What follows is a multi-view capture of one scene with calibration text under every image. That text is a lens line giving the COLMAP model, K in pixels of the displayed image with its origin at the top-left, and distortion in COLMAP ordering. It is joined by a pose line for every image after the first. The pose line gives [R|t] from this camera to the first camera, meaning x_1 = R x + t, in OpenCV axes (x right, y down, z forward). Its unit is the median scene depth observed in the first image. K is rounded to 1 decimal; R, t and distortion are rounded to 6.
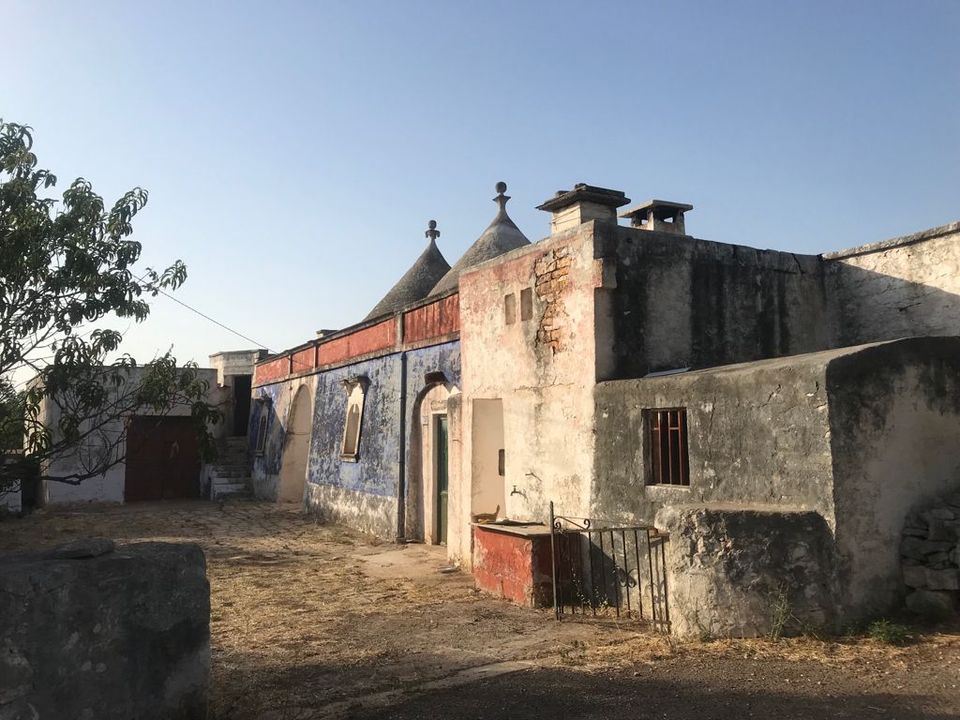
lens RADIAL K [[767.2, 0, 484.8], [0, 767.2, 347.6], [0, 0, 1]] dist [0.036515, -0.040958]
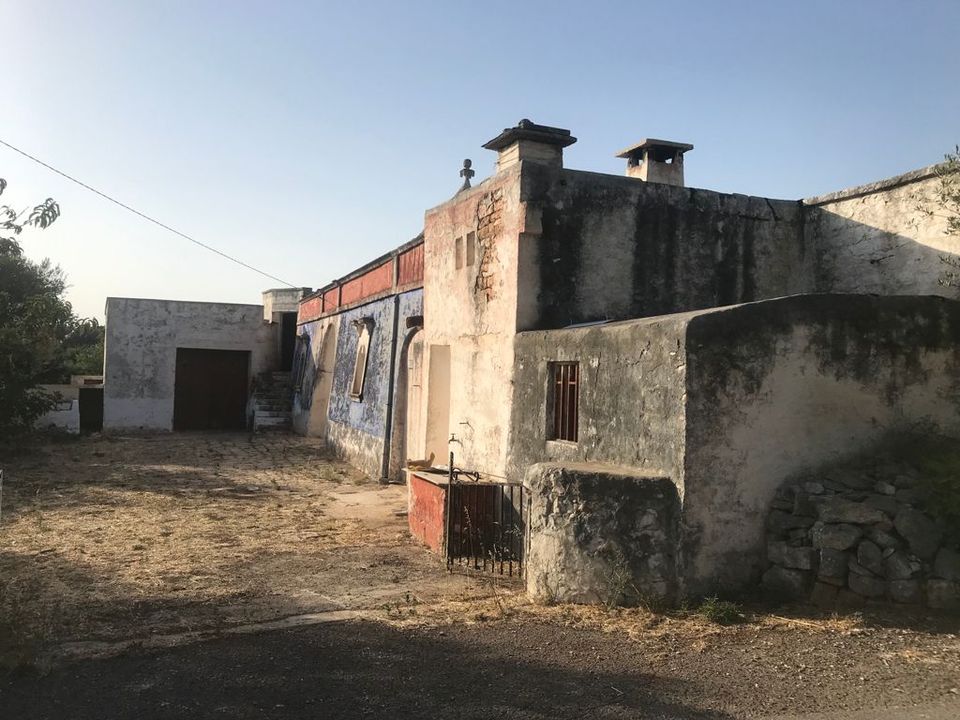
lens RADIAL K [[767.2, 0, 484.8], [0, 767.2, 347.6], [0, 0, 1]] dist [0.036515, -0.040958]
pose [[0.993023, 0.033177, -0.113158, 0.196045], [-0.024597, 0.996774, 0.076393, -0.007077], [0.115327, -0.073077, 0.990636, 0.039049]]
